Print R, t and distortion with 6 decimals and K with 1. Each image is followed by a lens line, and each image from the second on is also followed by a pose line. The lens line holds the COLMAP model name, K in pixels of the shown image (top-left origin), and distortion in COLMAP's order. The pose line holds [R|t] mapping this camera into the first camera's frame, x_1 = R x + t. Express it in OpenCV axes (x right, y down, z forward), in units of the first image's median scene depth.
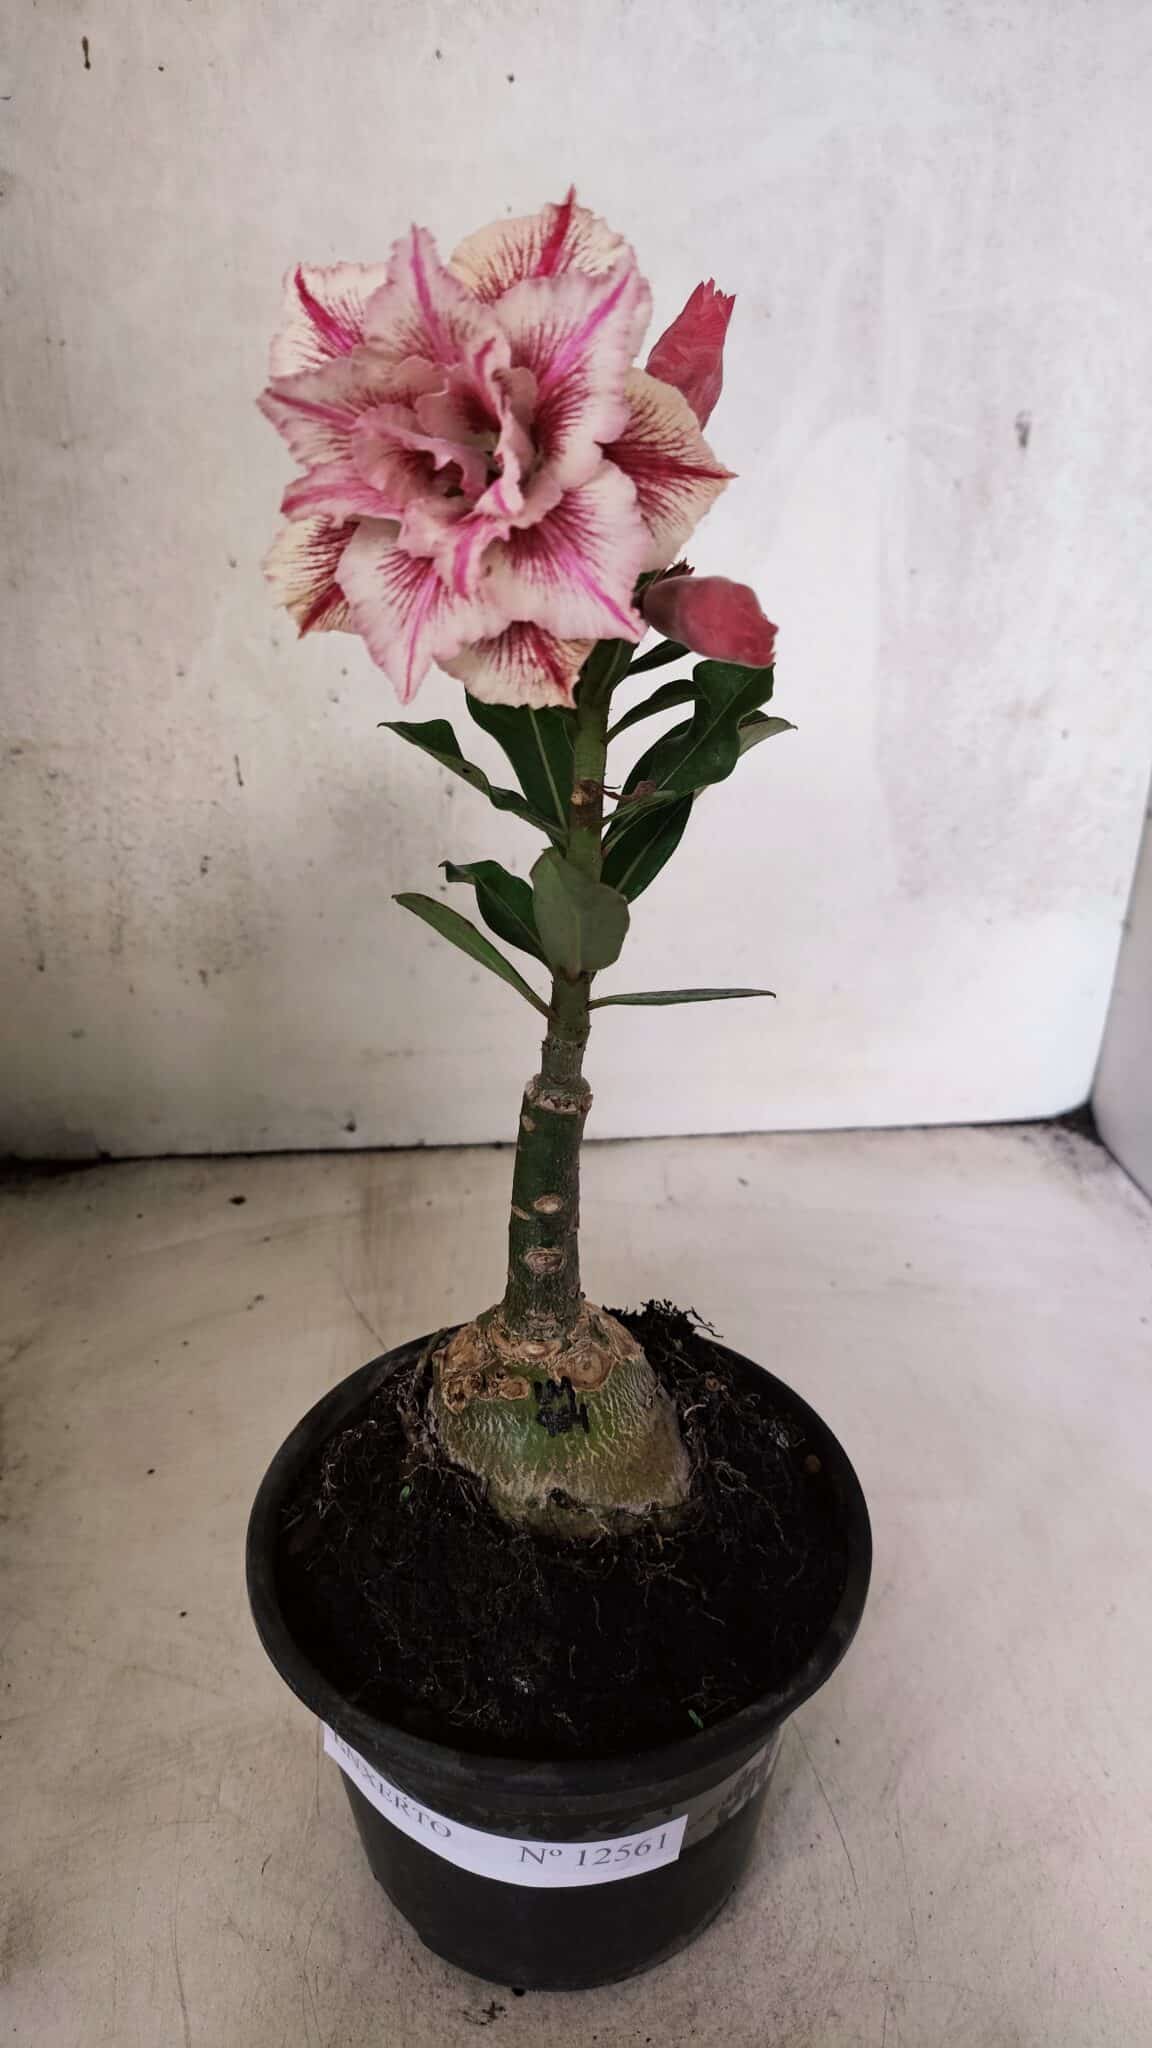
lens RADIAL K [[1507.5, 0, 577.8], [0, 1507.5, 1023.1], [0, 0, 1]] dist [0.081933, -0.136924]
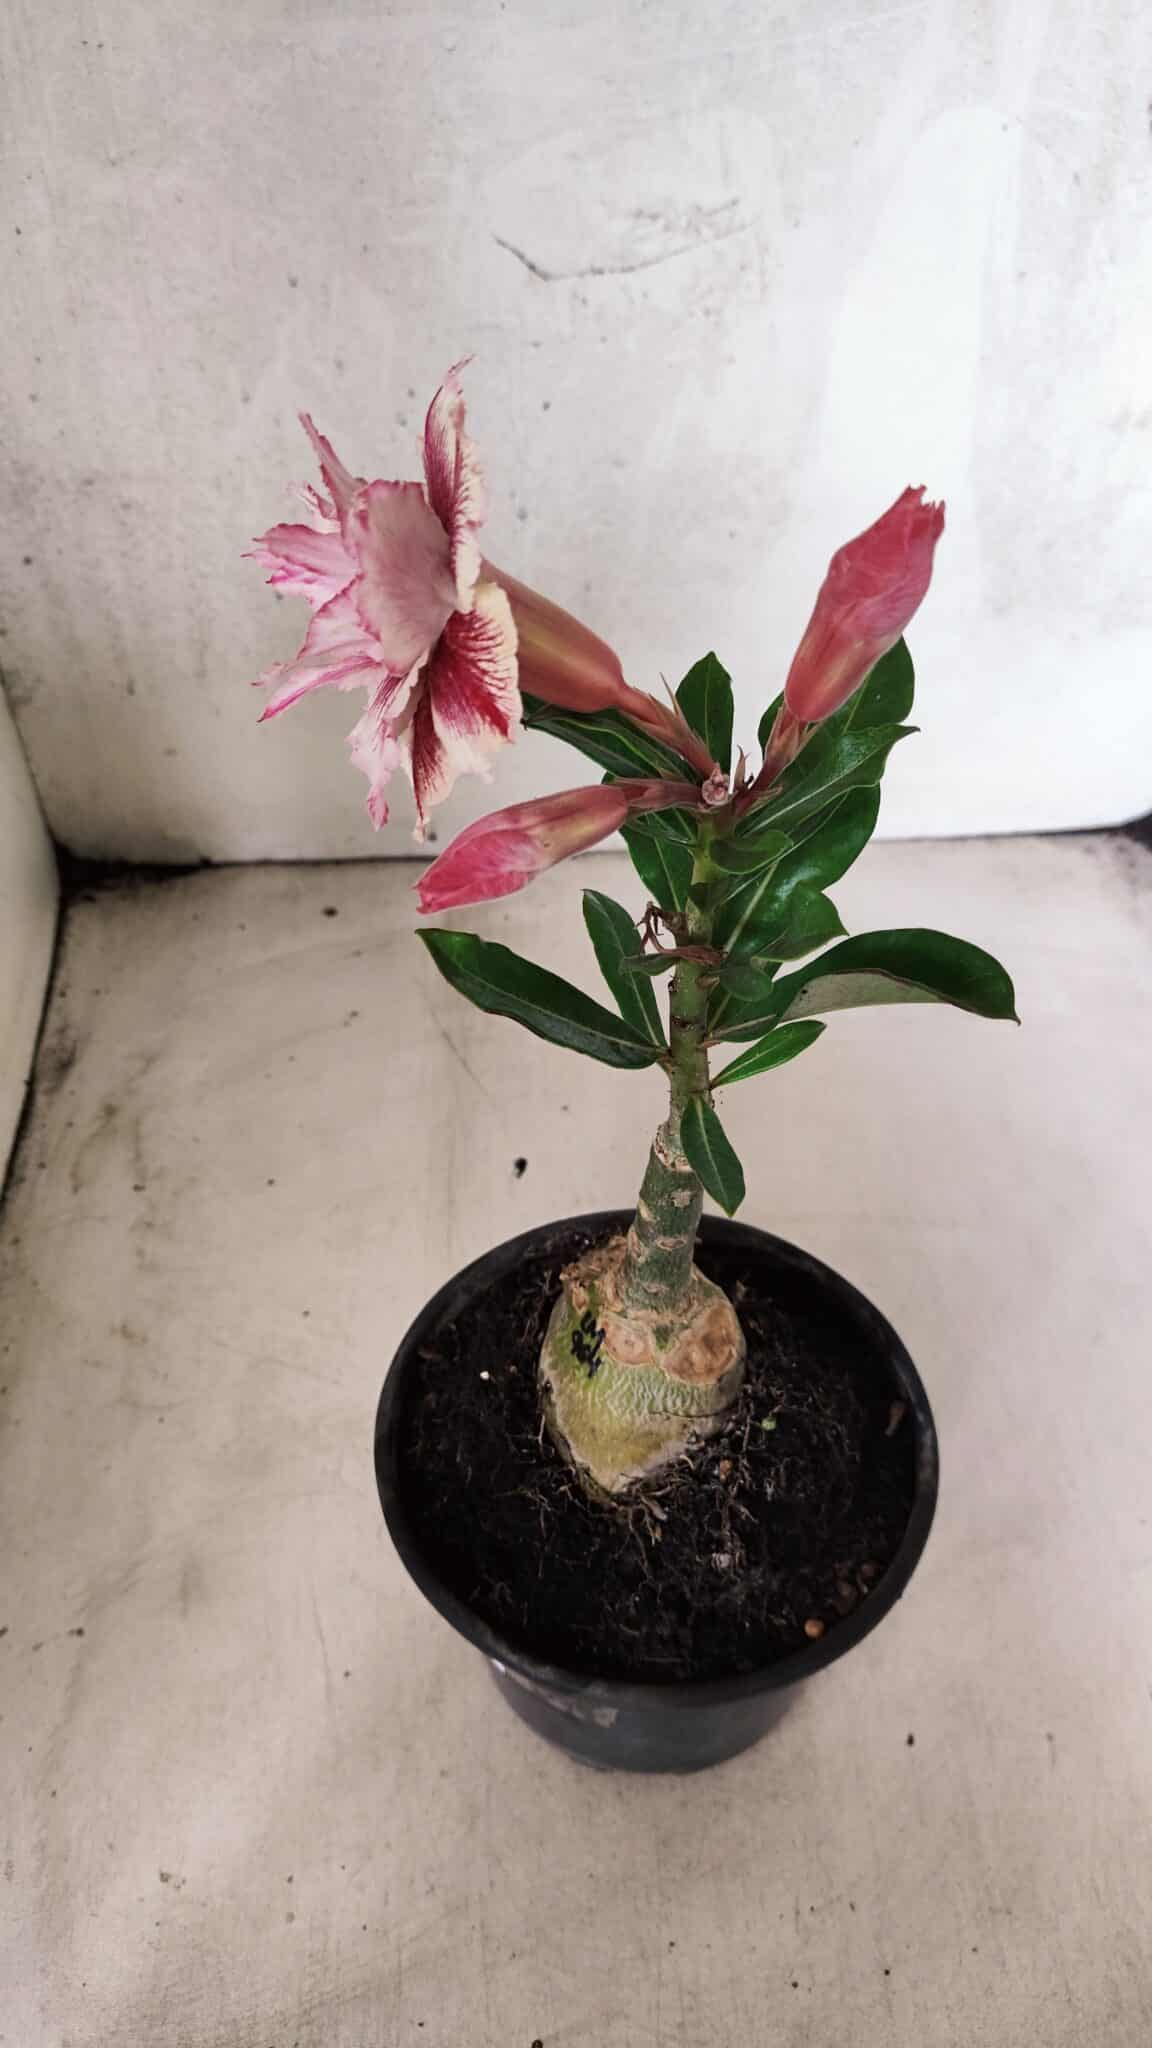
lens RADIAL K [[1488.7, 0, 558.1], [0, 1488.7, 1027.0], [0, 0, 1]] dist [0.129975, -0.256922]
pose [[0.997828, 0.022527, -0.061896, 0.013005], [-0.002061, 0.949920, 0.312486, -0.284331], [0.065836, -0.311680, 0.947904, -0.054784]]
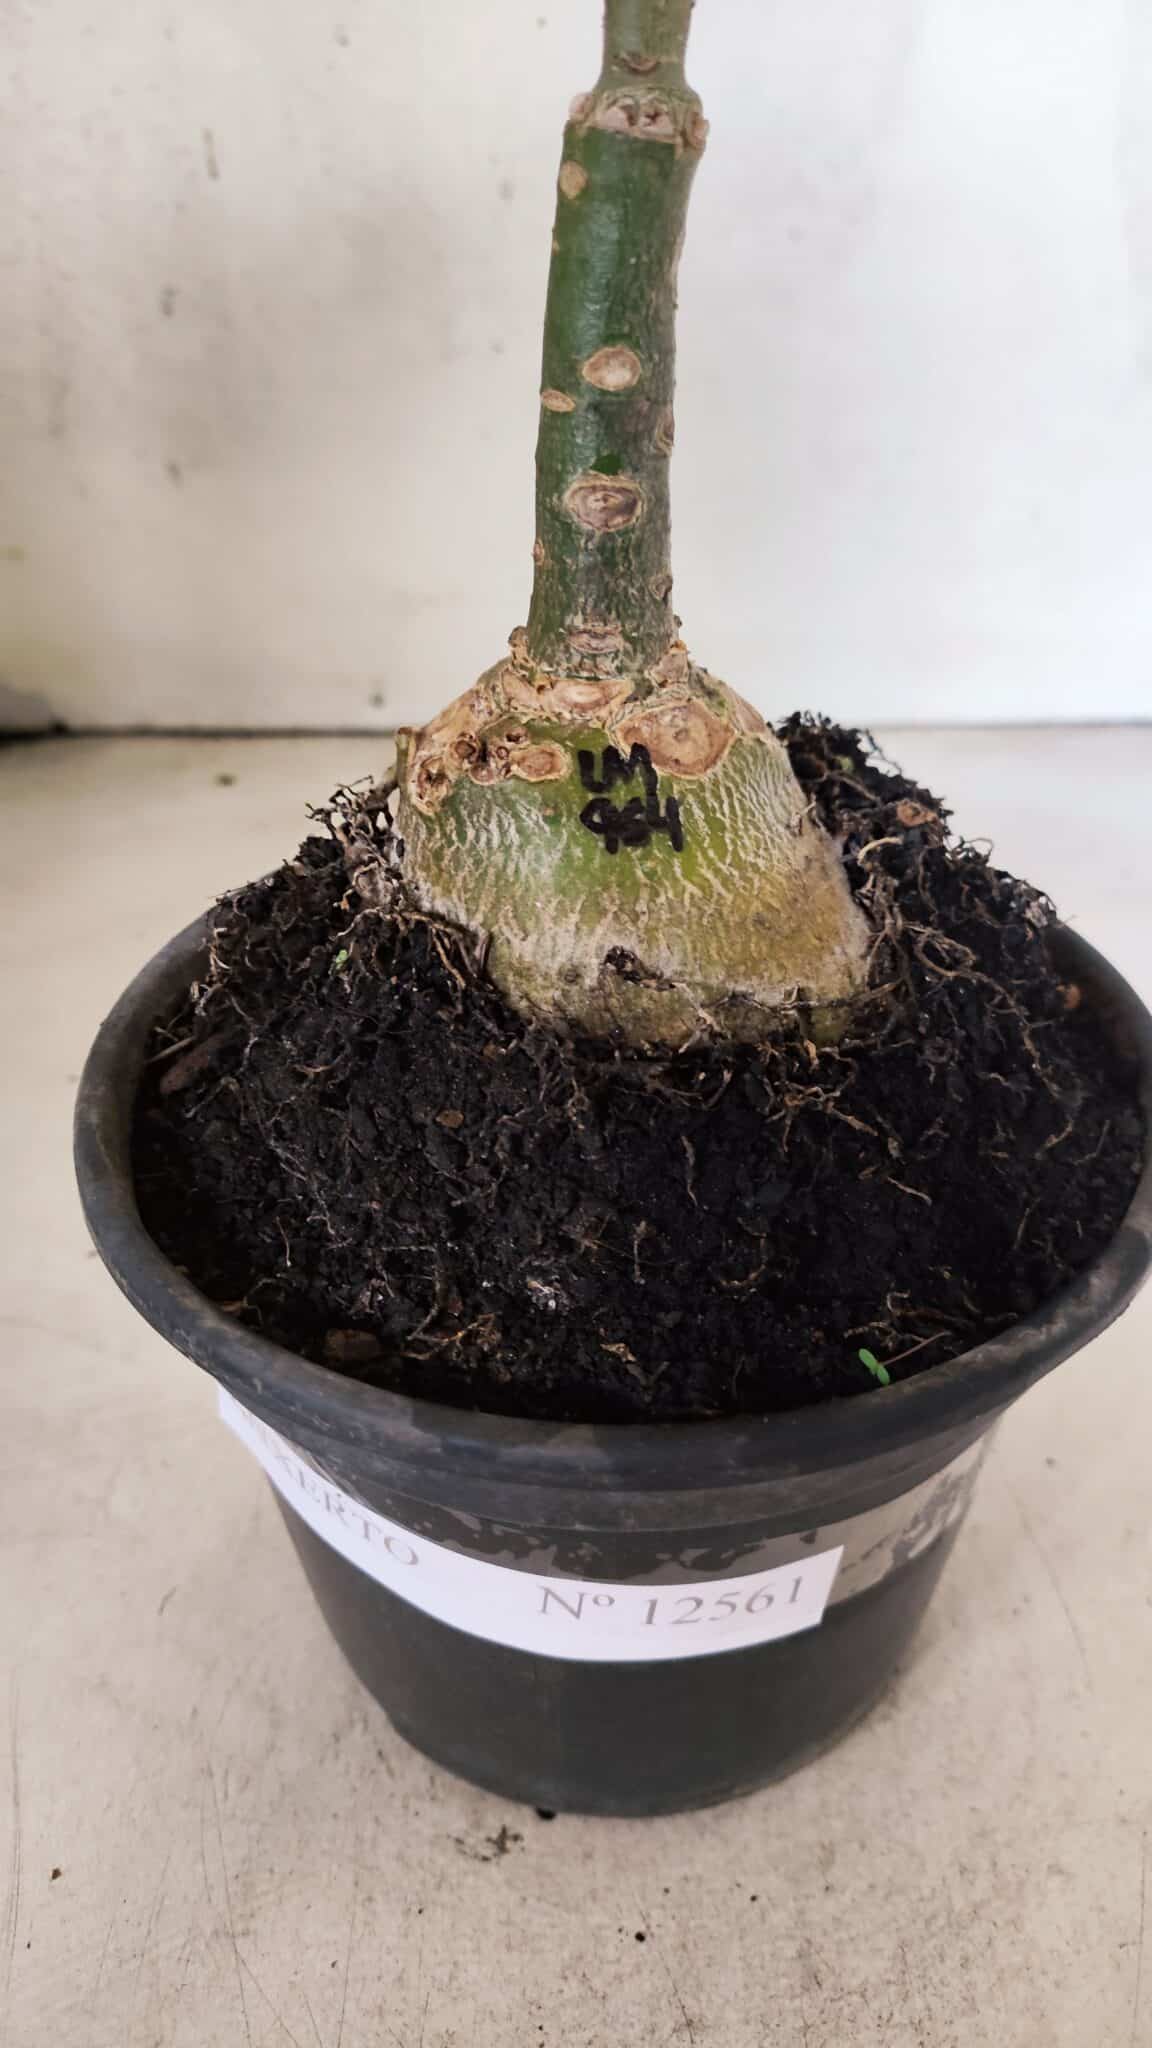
lens RADIAL K [[1566.9, 0, 584.2], [0, 1566.9, 984.2], [0, 0, 1]] dist [0.032290, -0.078725]
pose [[0.997960, 0.024507, -0.058956, 0.006750], [-0.017534, 0.993093, 0.116014, 0.254454], [0.061392, -0.114744, 0.991496, 0.455793]]
